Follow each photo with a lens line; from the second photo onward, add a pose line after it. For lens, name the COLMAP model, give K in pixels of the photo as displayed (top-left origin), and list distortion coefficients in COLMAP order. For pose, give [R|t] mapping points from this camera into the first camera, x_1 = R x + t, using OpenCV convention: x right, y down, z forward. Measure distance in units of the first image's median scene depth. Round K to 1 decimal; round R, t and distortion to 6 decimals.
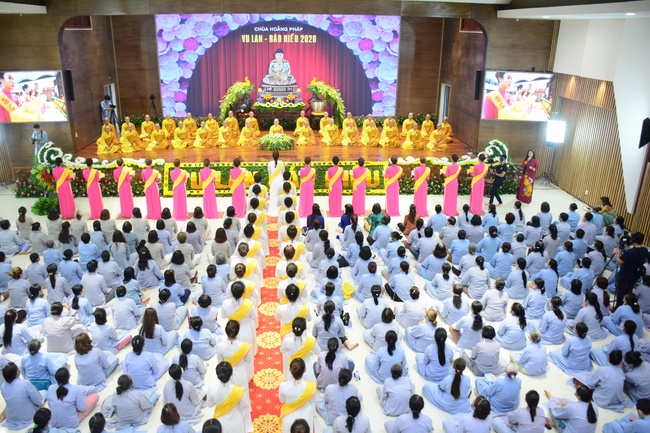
lens RADIAL K [[513.7, 0, 325.0], [0, 513.7, 216.5], [0, 0, 1]] dist [-0.148779, 0.119292]
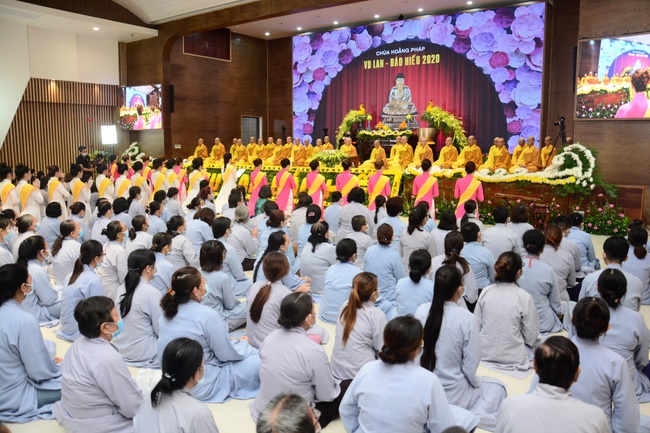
lens RADIAL K [[513.7, 0, 325.0], [0, 513.7, 216.5], [0, 0, 1]] dist [-0.148779, 0.119292]
pose [[0.767148, 0.081972, -0.636211, 0.388586], [-0.223283, 0.963902, -0.145043, 0.062663], [0.601355, 0.253325, 0.757759, 0.323941]]
